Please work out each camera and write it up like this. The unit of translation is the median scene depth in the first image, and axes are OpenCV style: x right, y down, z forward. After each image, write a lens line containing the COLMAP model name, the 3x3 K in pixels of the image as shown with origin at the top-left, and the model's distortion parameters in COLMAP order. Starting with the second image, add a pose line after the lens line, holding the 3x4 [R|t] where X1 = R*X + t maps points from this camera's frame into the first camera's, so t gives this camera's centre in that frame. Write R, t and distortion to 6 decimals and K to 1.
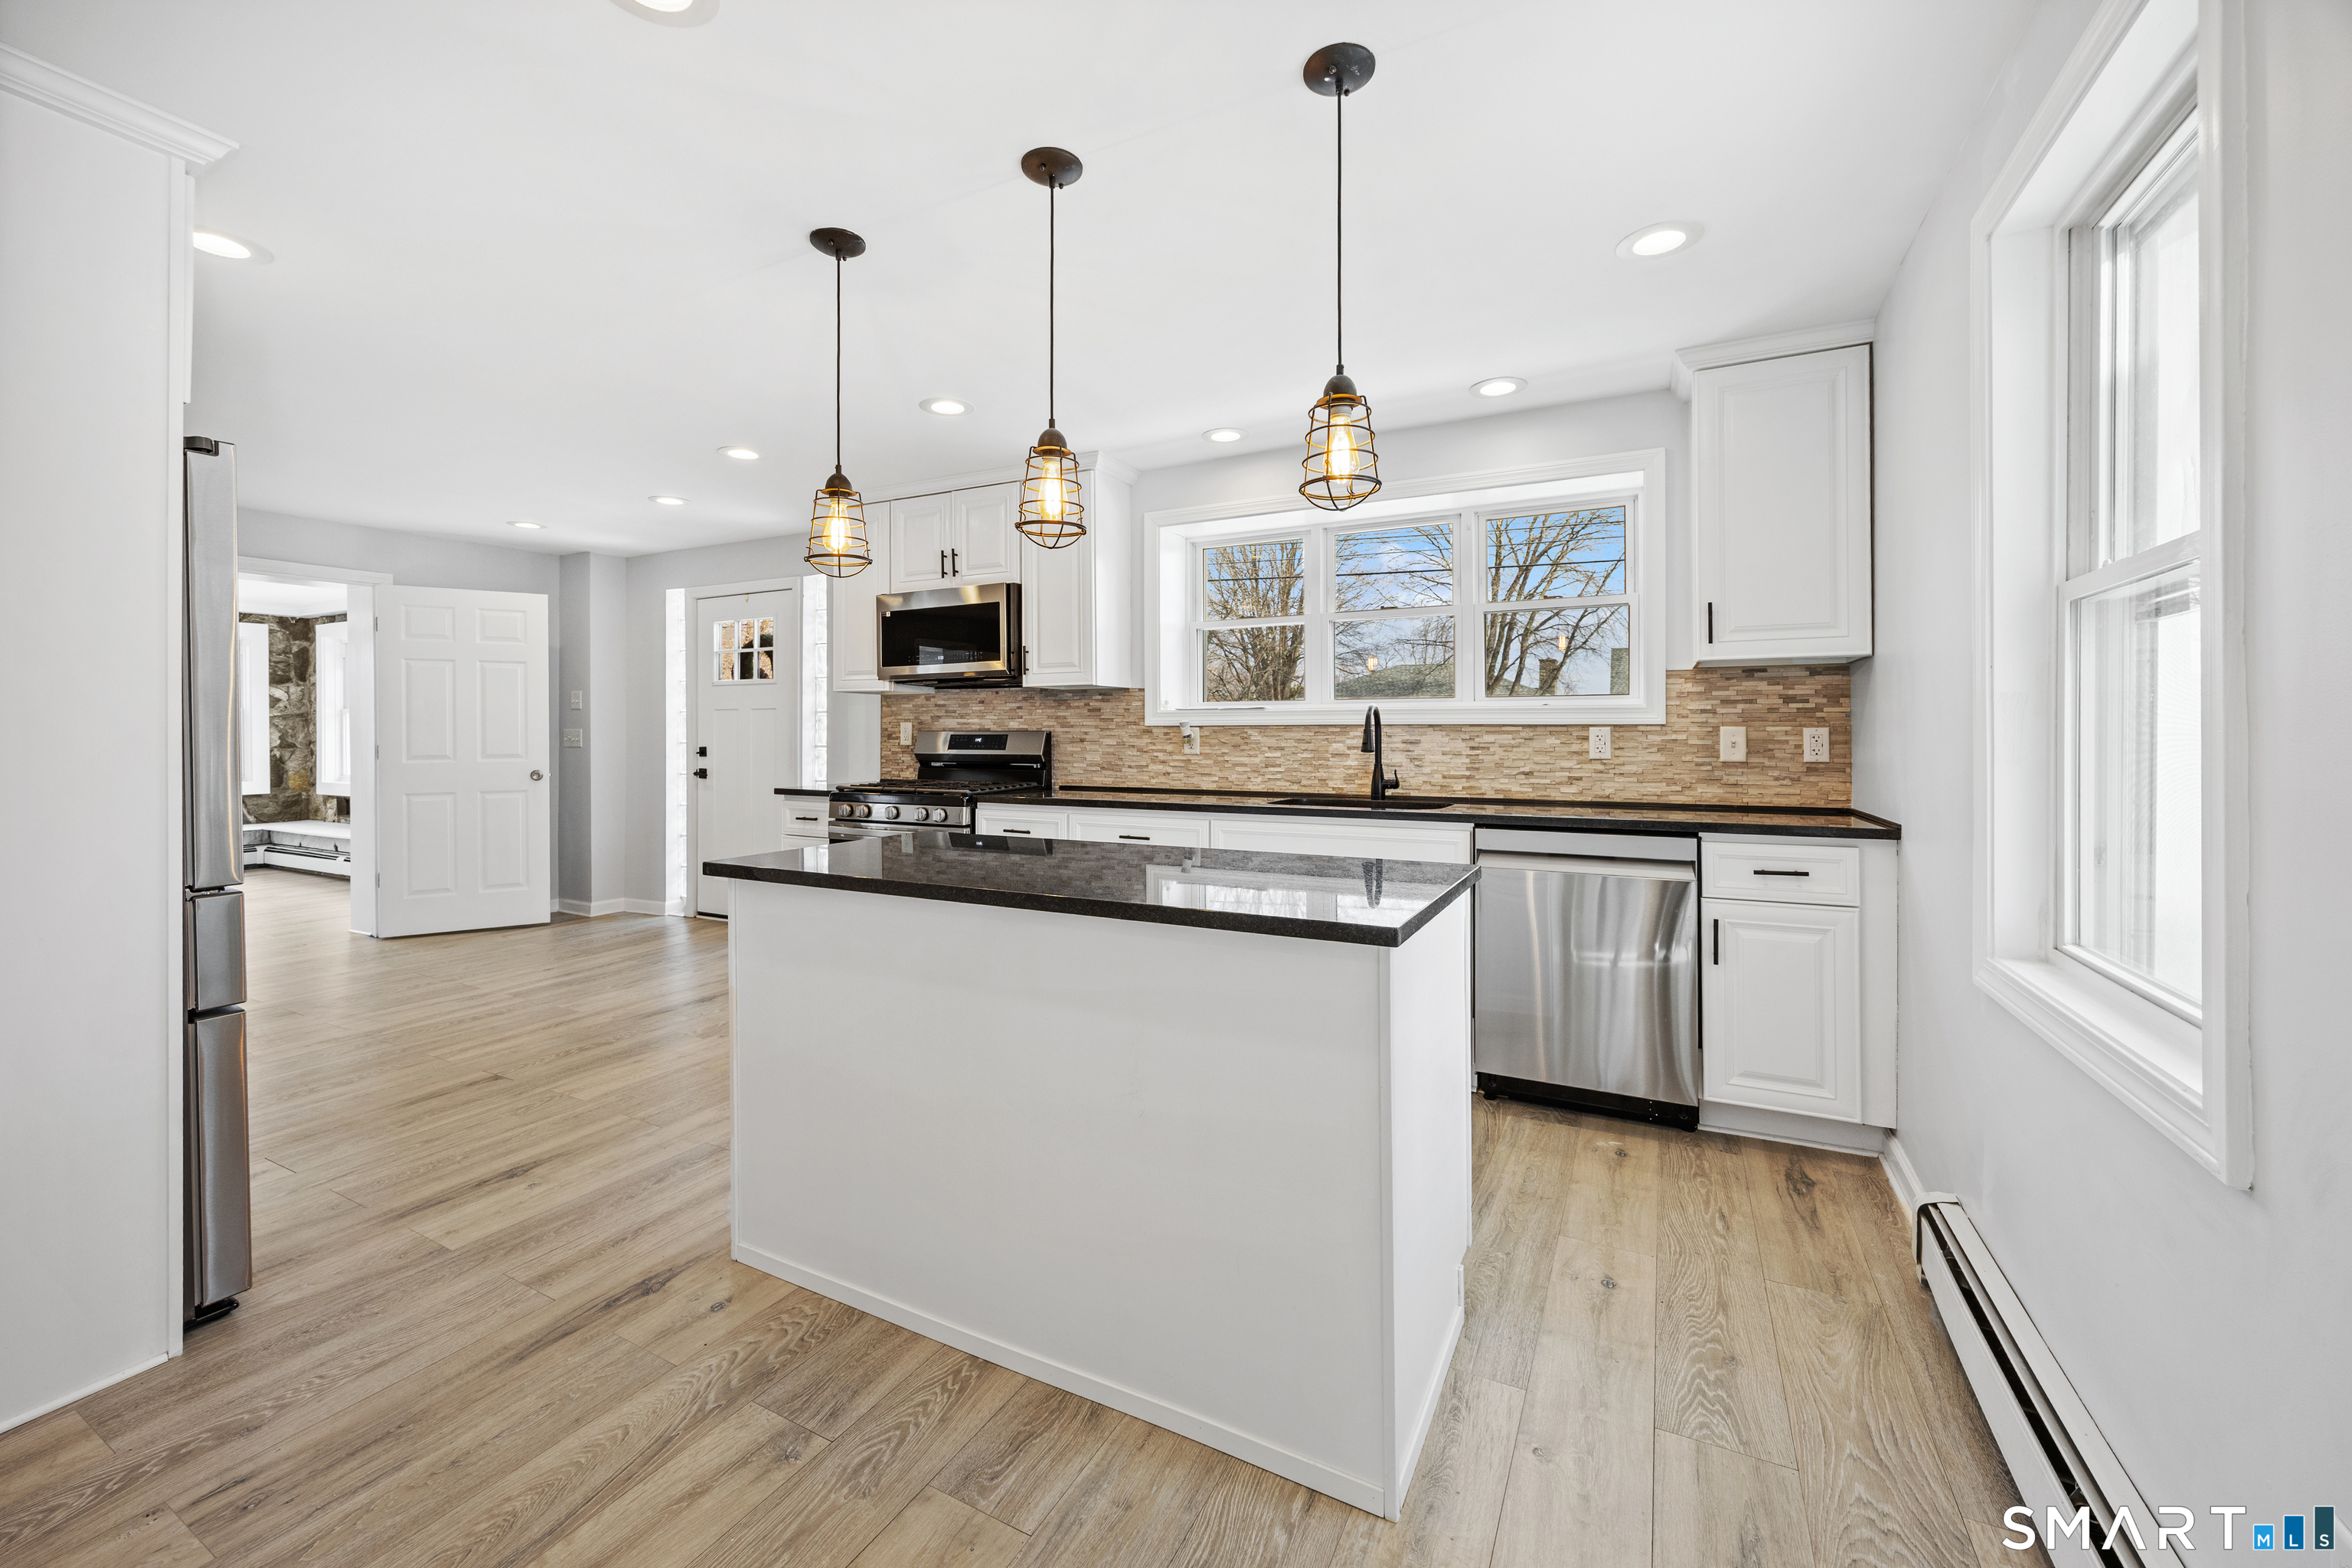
lens RADIAL K [[925.0, 0, 1178.4], [0, 925.0, 751.4], [0, 0, 1]] dist [-0.003328, 0.001218]
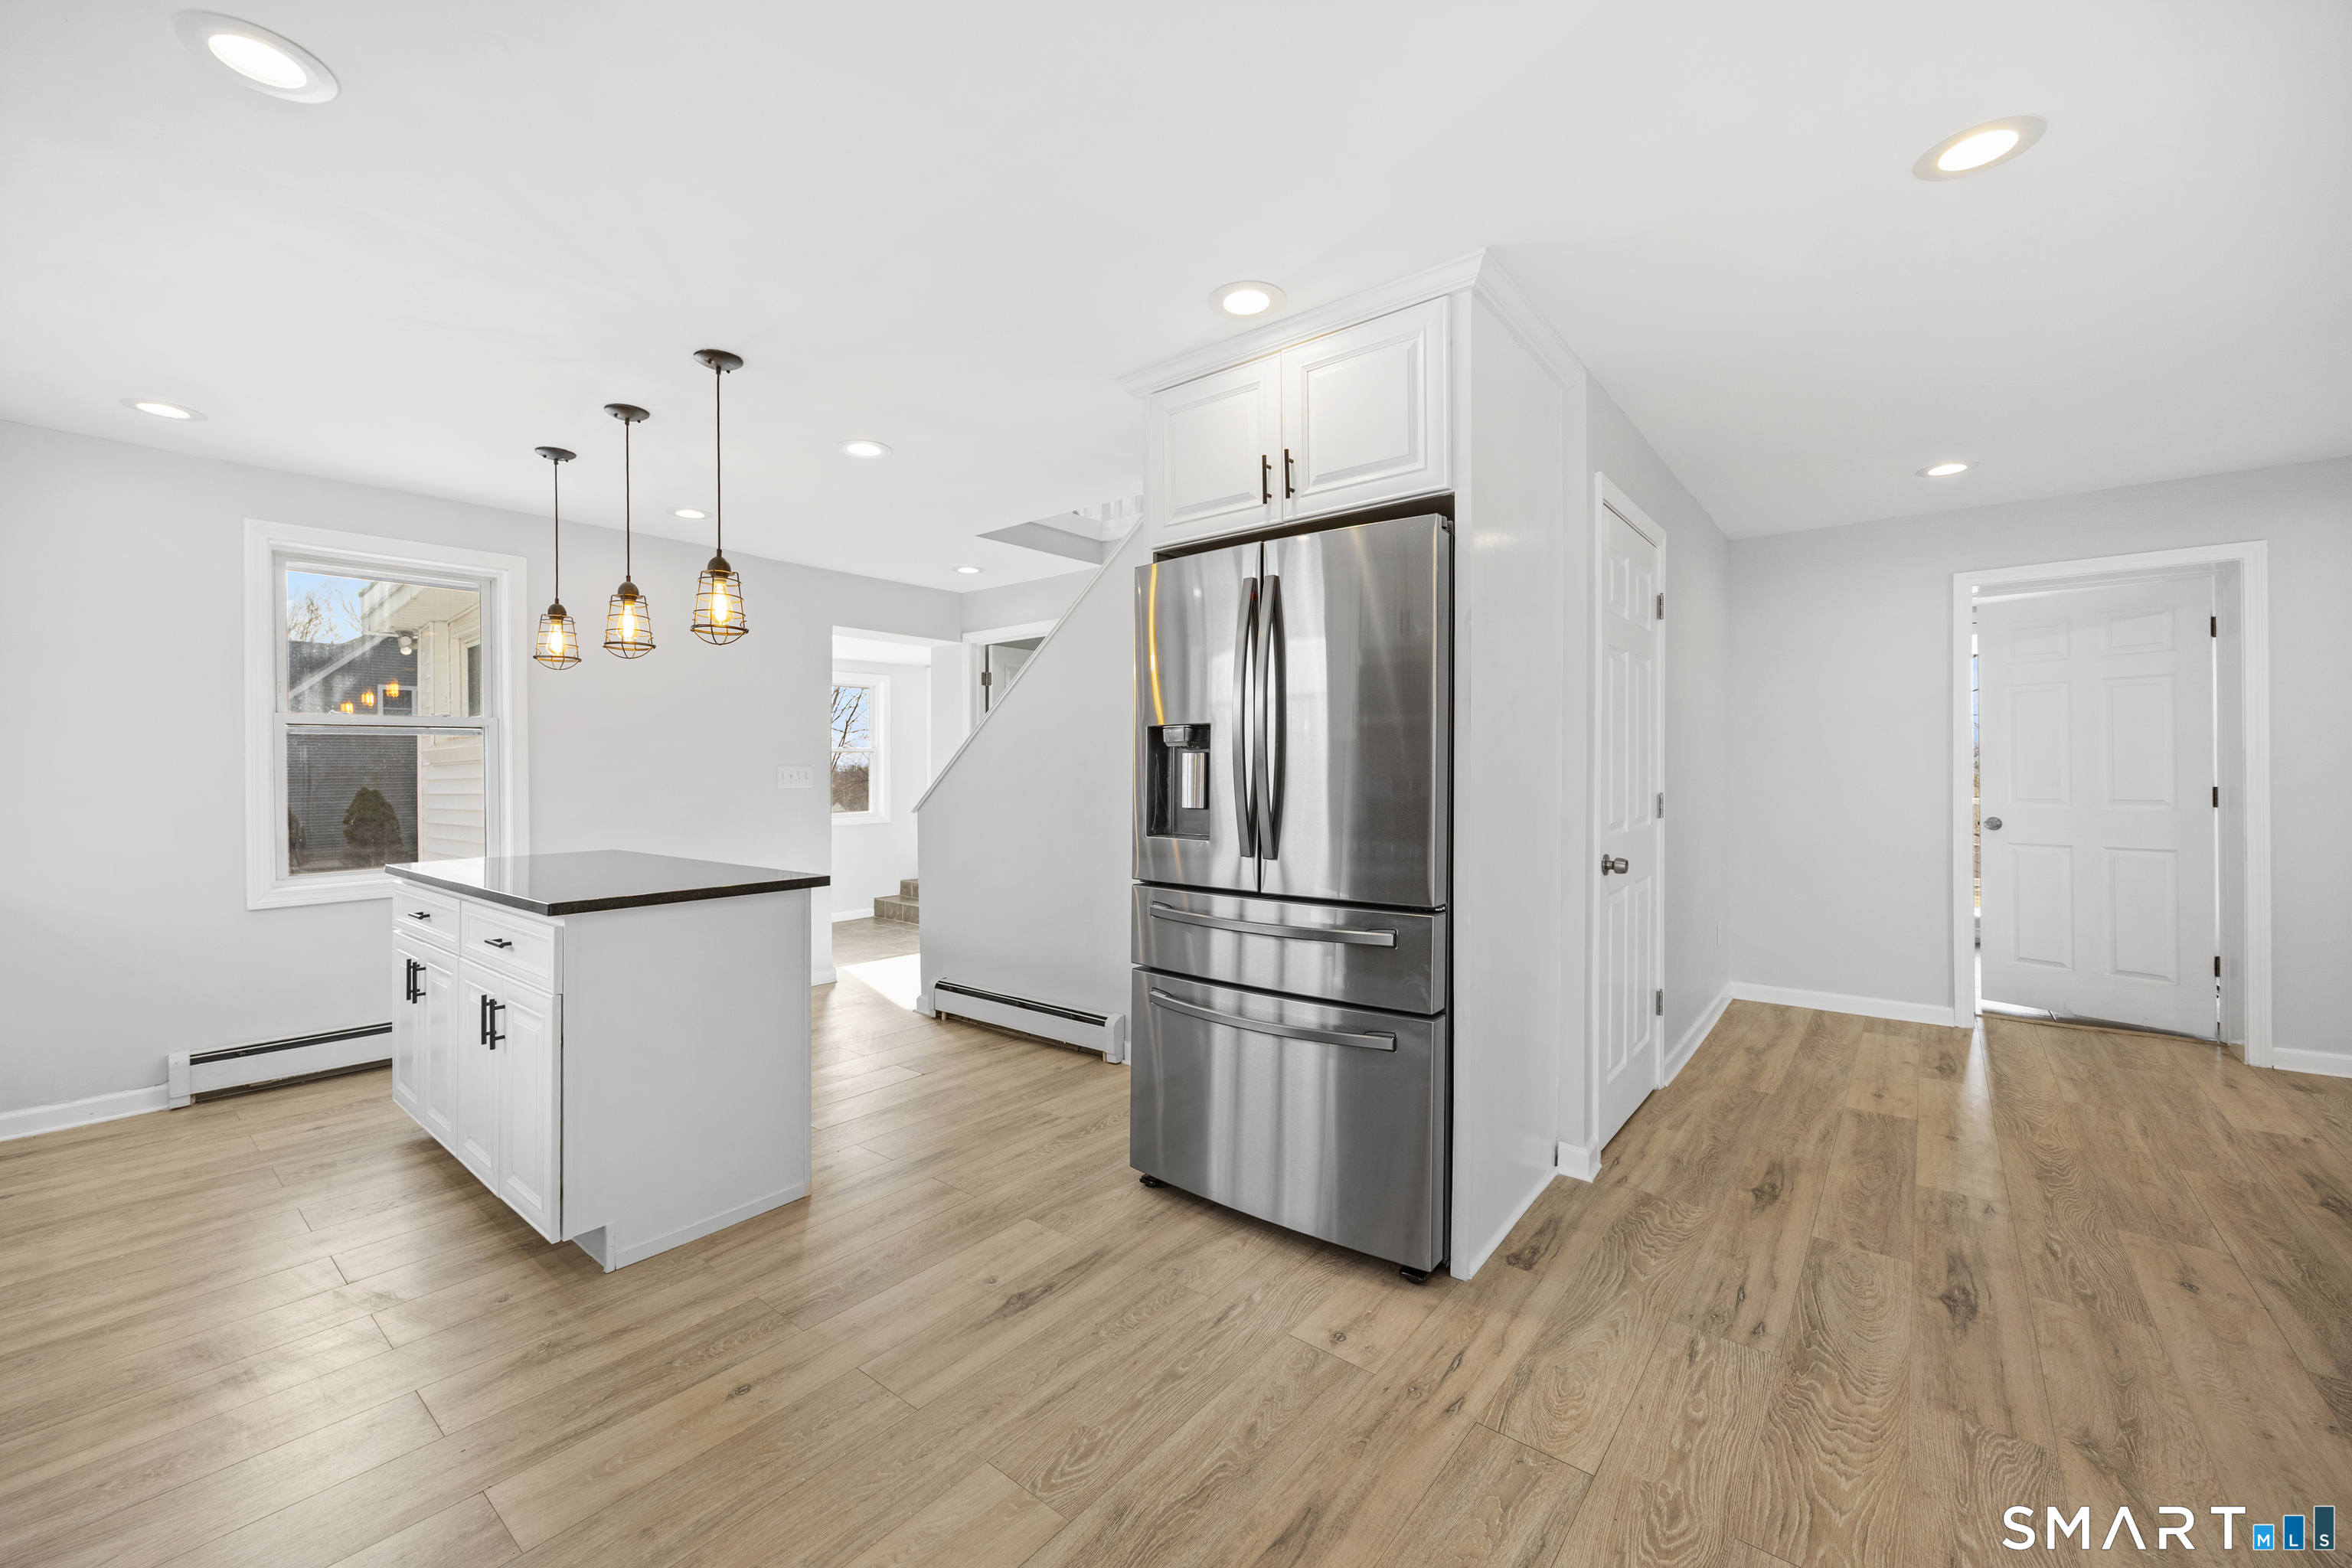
lens RADIAL K [[925.0, 0, 1179.9], [0, 925.0, 783.5], [0, 0, 1]] dist [-0.003328, 0.001218]
pose [[-0.981776, 0.009686, 0.189793, -0.773597], [0.017040, 0.999164, 0.037151, -0.030375], [-0.189274, 0.039708, -0.981121, 1.341122]]
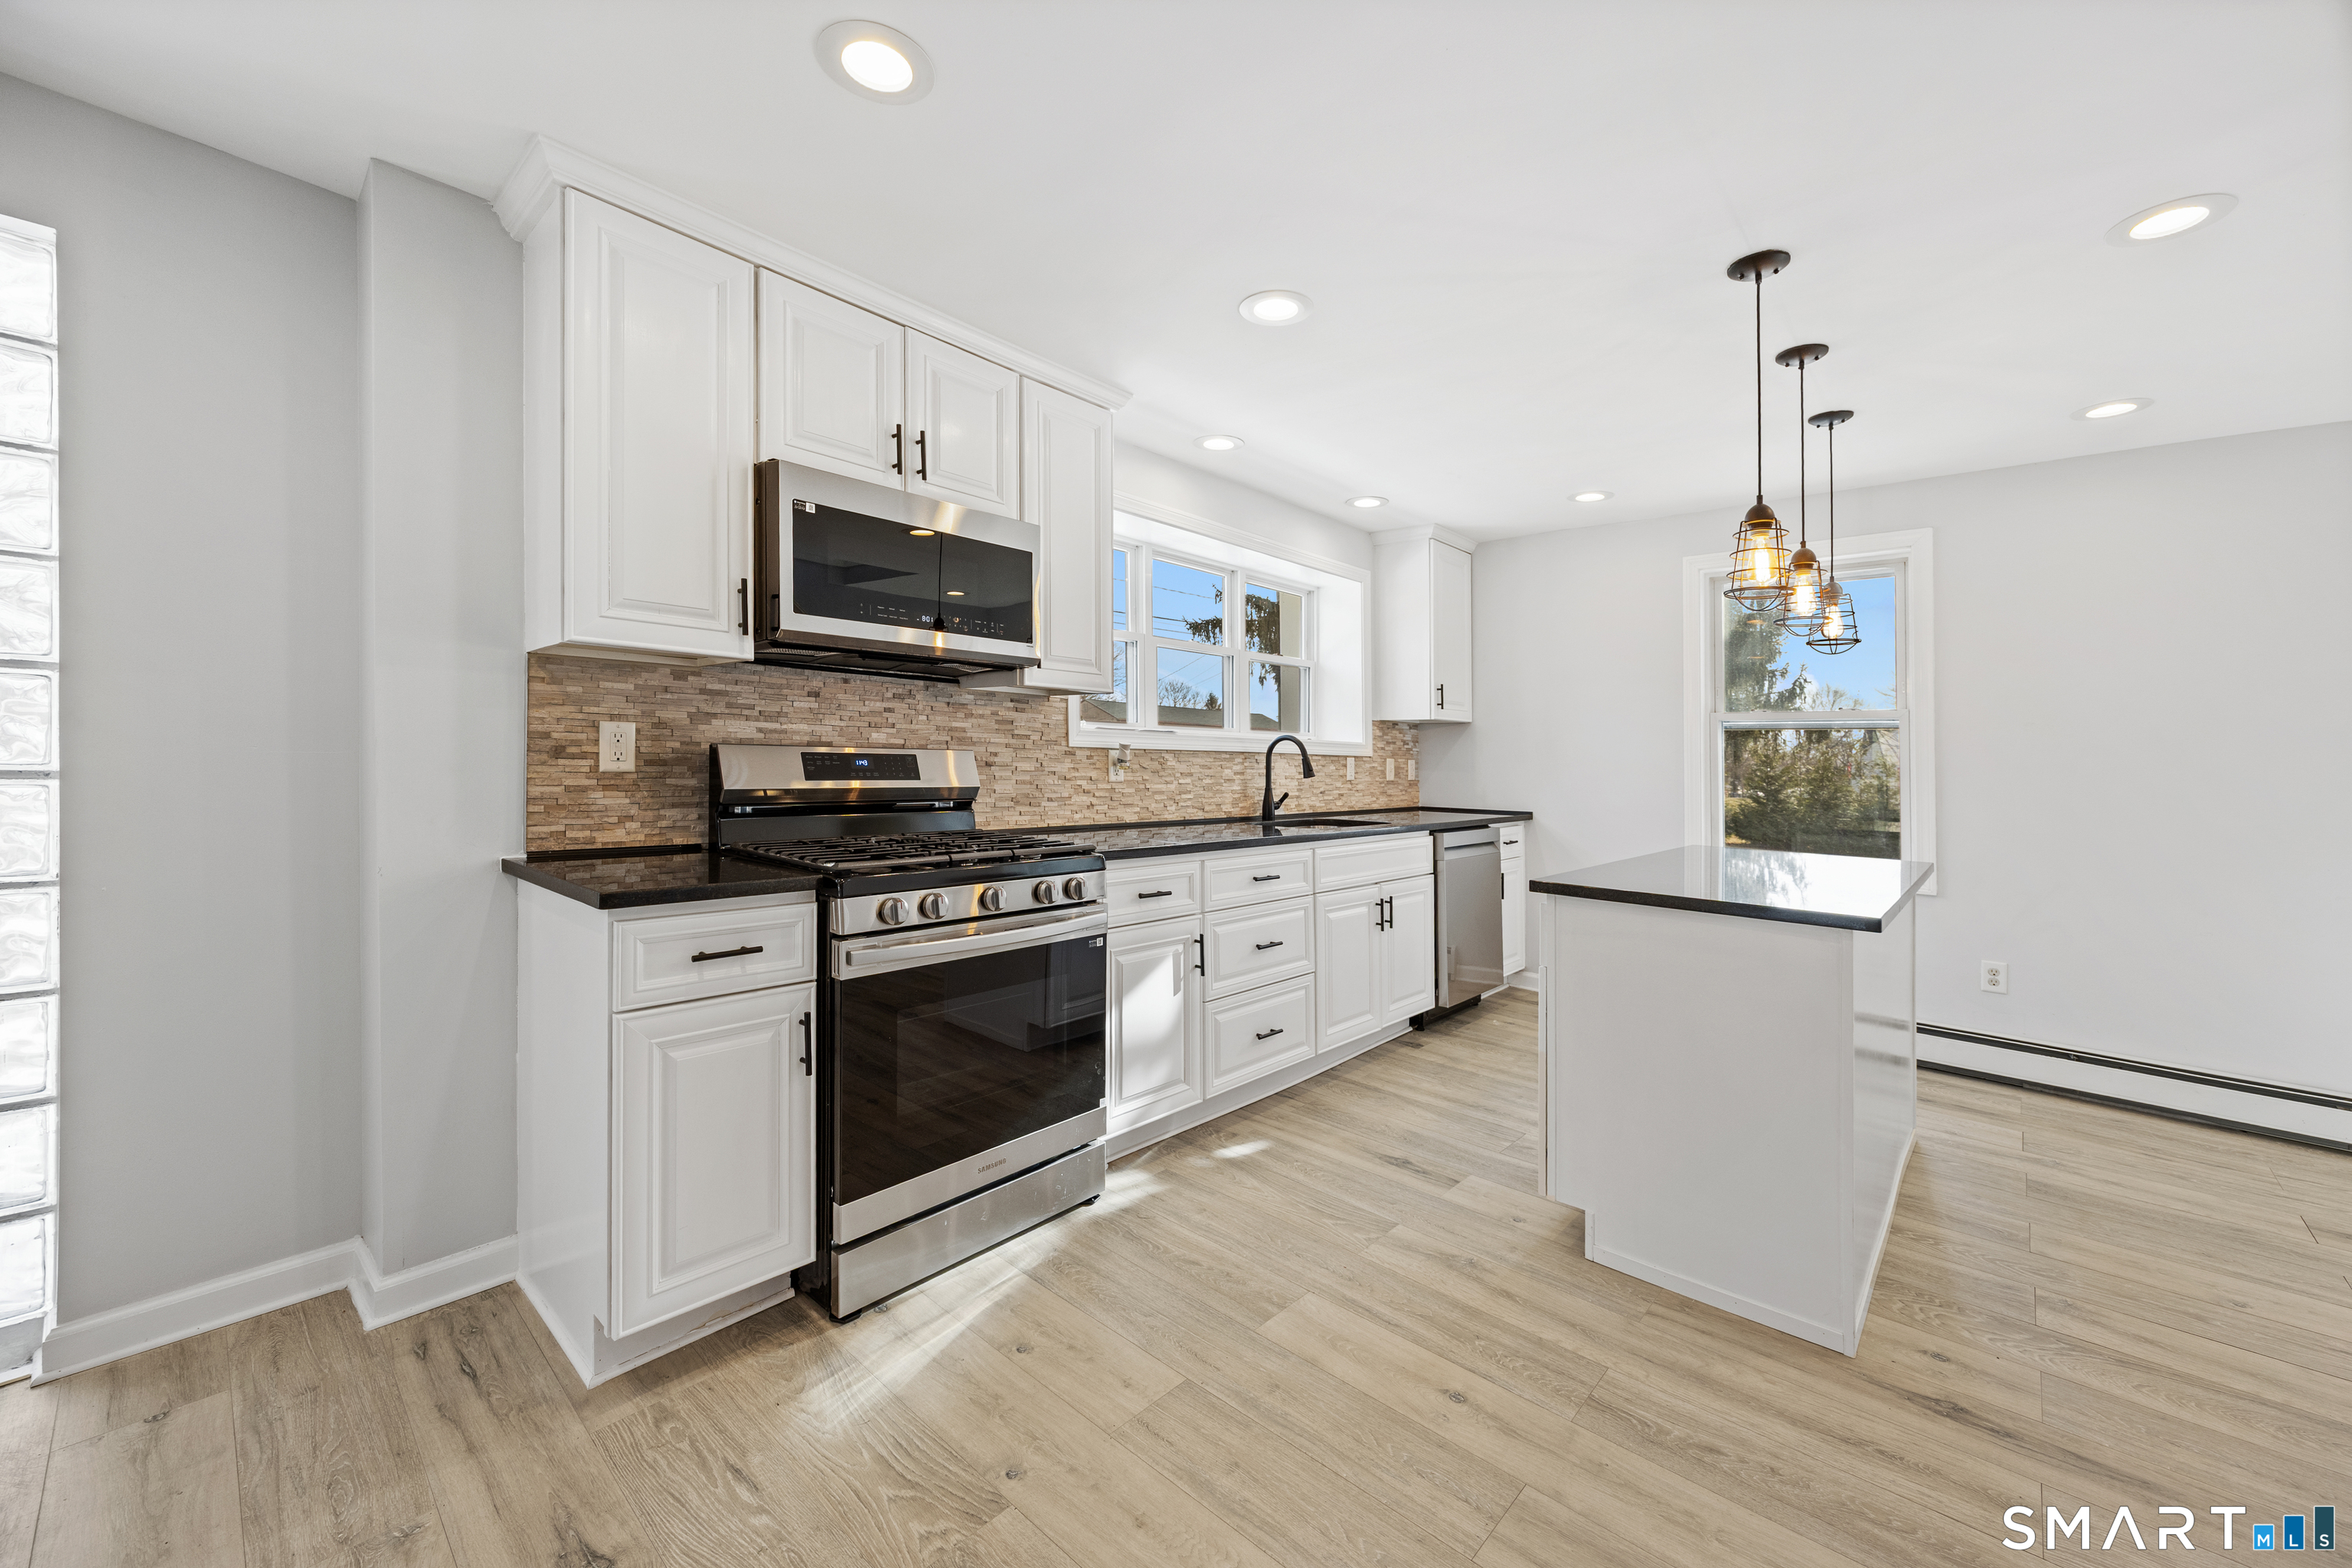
lens RADIAL K [[925.0, 0, 1182.1], [0, 925.0, 750.4], [0, 0, 1]] dist [-0.003328, 0.001218]
pose [[0.249361, 0.014289, 0.968305, -0.964841], [-0.002806, 0.999898, -0.014033, -0.016890], [-0.968407, 0.000782, 0.249375, 0.891872]]
